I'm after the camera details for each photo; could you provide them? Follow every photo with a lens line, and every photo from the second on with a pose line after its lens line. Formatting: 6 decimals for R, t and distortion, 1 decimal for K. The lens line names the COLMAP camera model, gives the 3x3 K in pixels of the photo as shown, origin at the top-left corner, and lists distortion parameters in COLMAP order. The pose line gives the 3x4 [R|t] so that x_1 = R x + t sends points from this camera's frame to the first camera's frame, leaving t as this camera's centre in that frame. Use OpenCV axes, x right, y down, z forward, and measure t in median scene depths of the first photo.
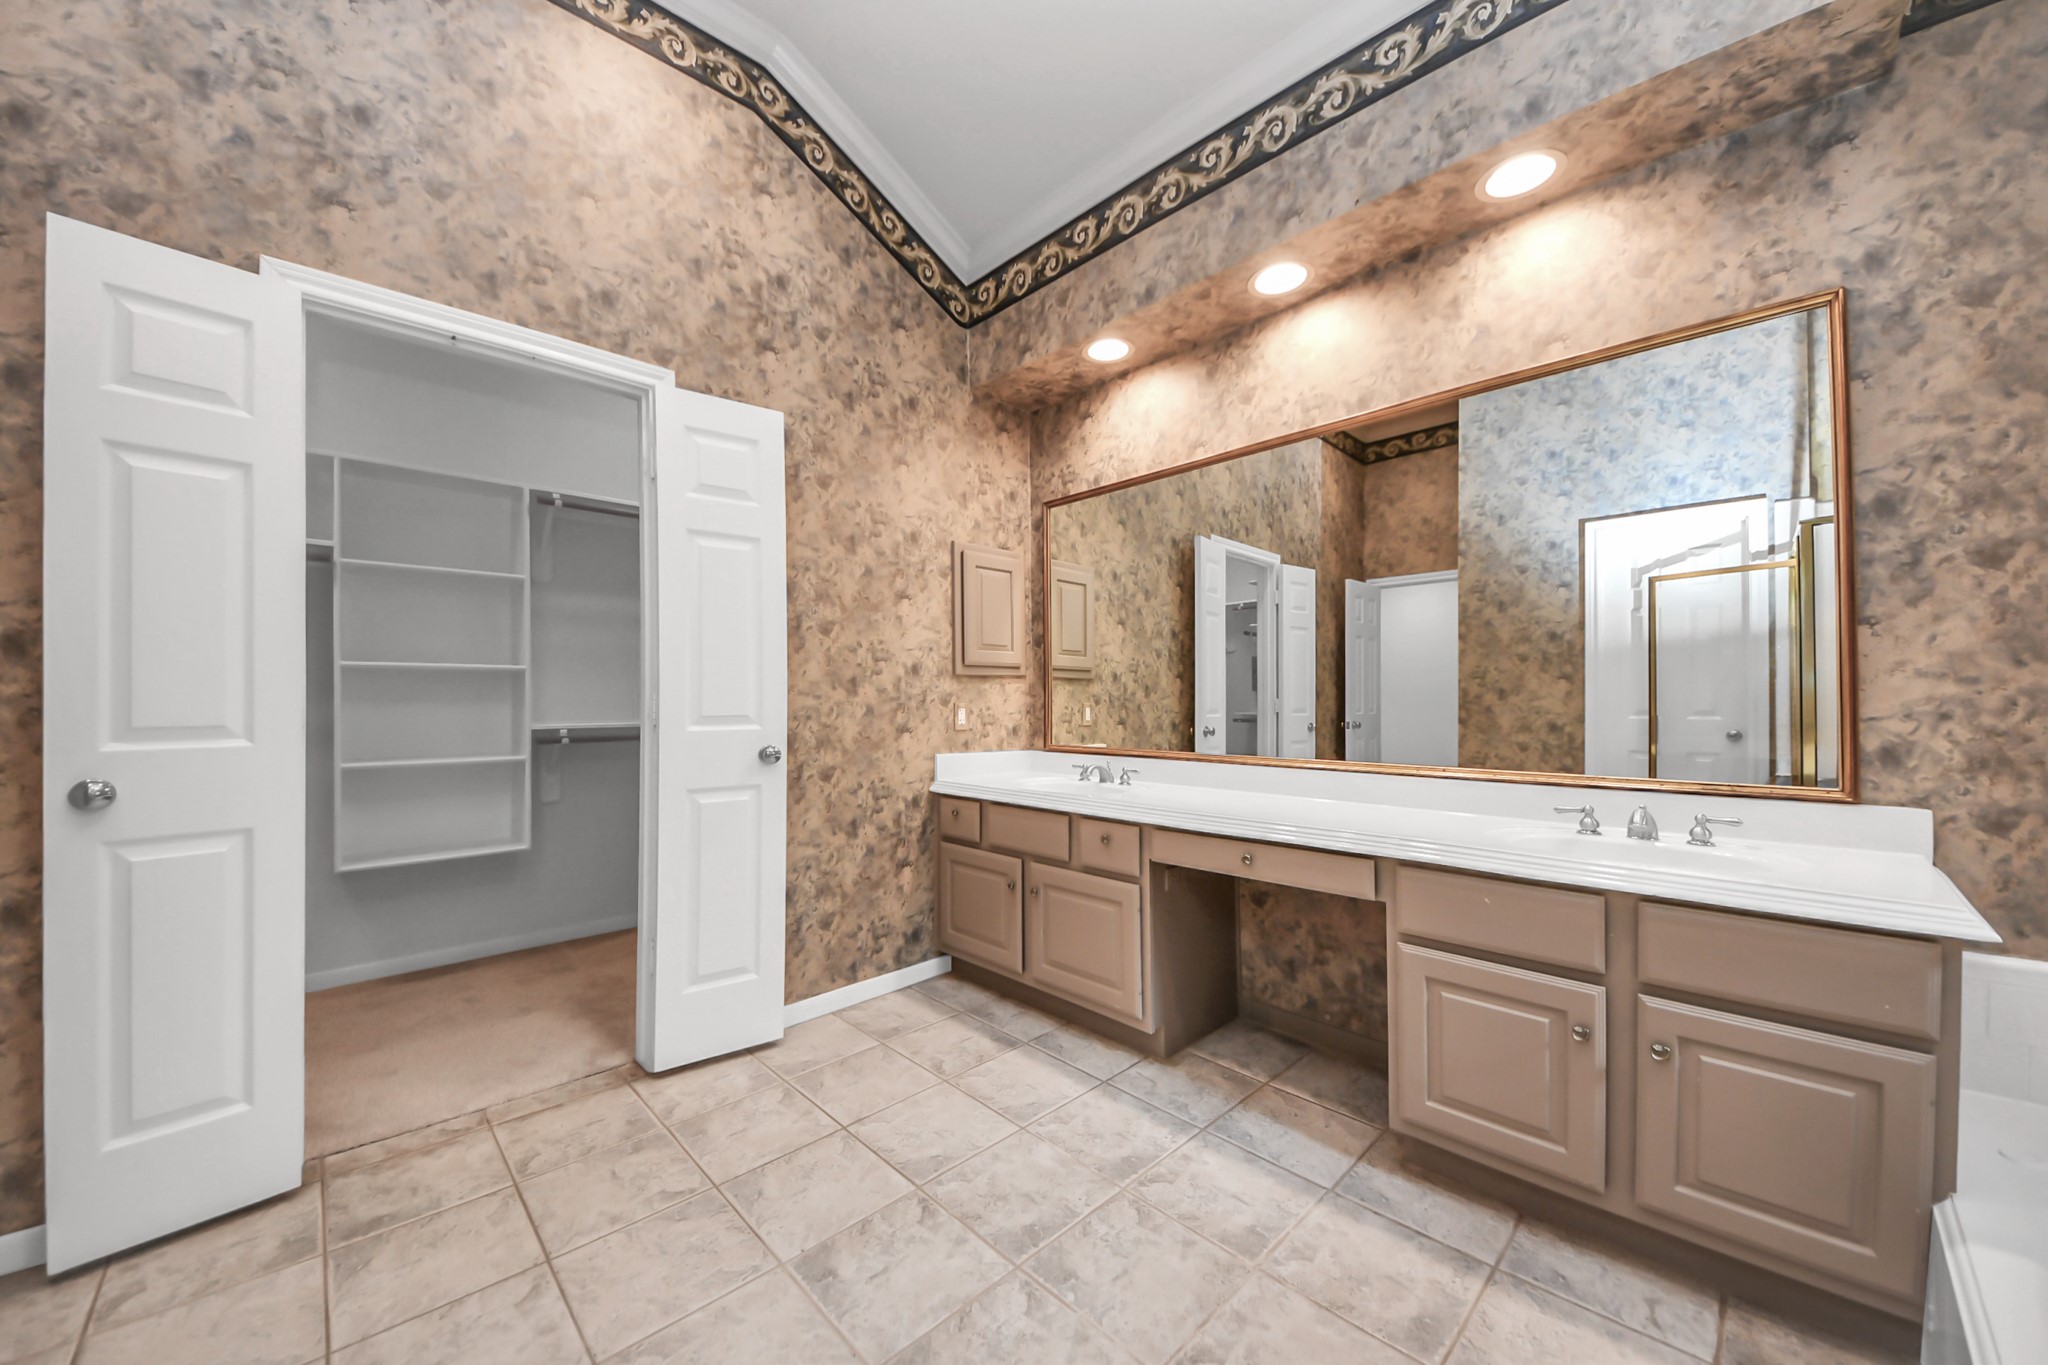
lens RADIAL K [[769.5, 0, 1051.5], [0, 769.5, 698.6], [0, 0, 1]] dist [0.034366, -0.021473]
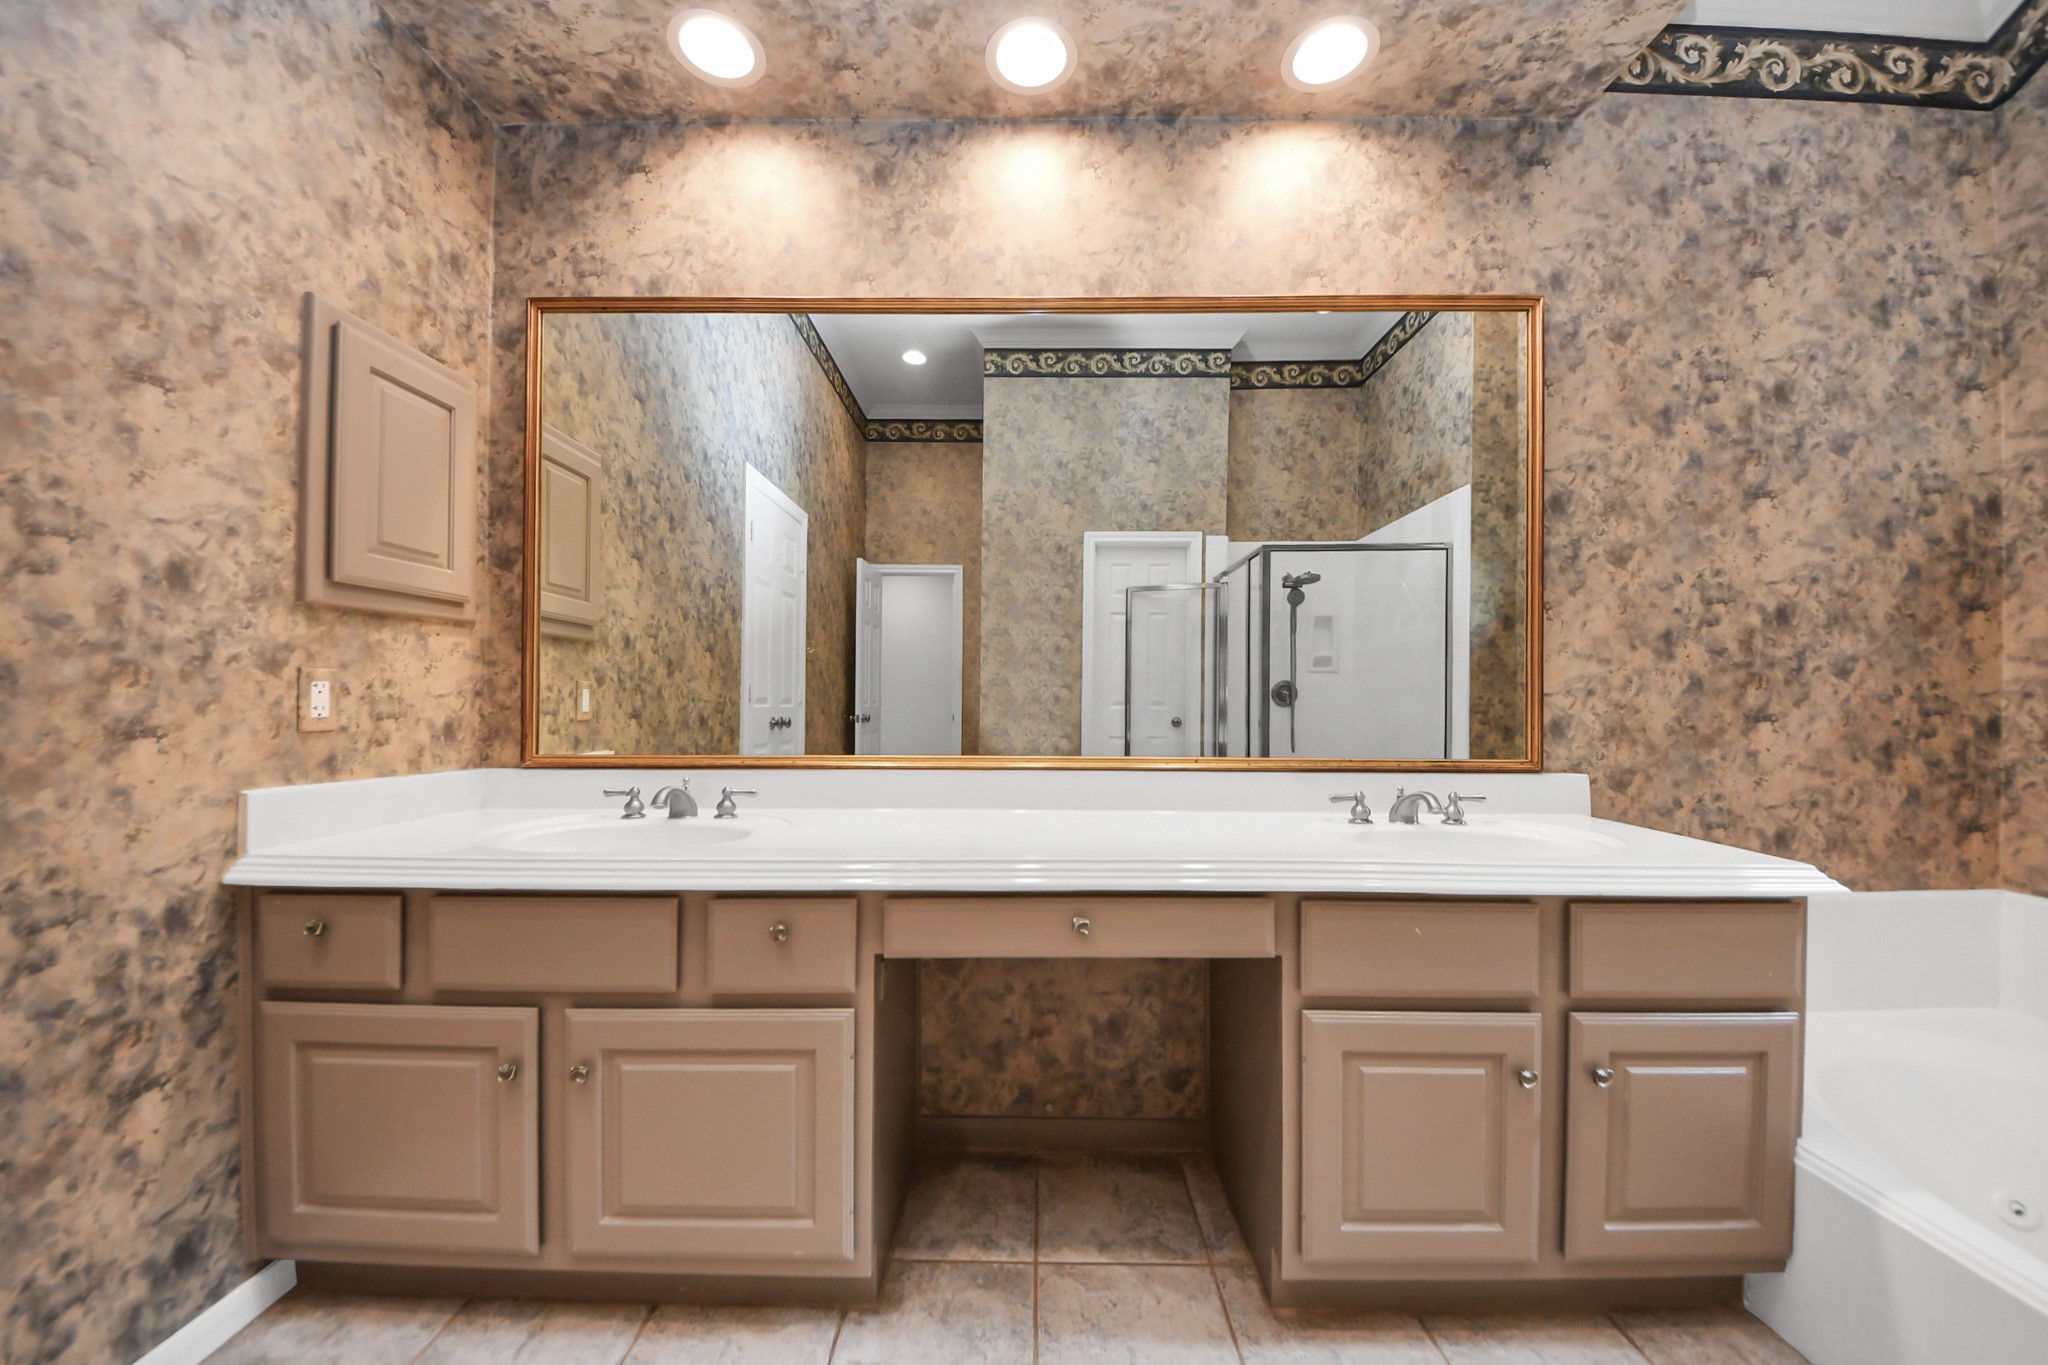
lens RADIAL K [[736.0, 0, 1037.5], [0, 736.0, 693.6], [0, 0, 1]] dist [0.027389, -0.017653]
pose [[0.722768, 0.010987, 0.691003, -0.120838], [-0.005439, 0.999933, -0.010210, 0.023405], [-0.691069, 0.003621, 0.722779, 0.434201]]
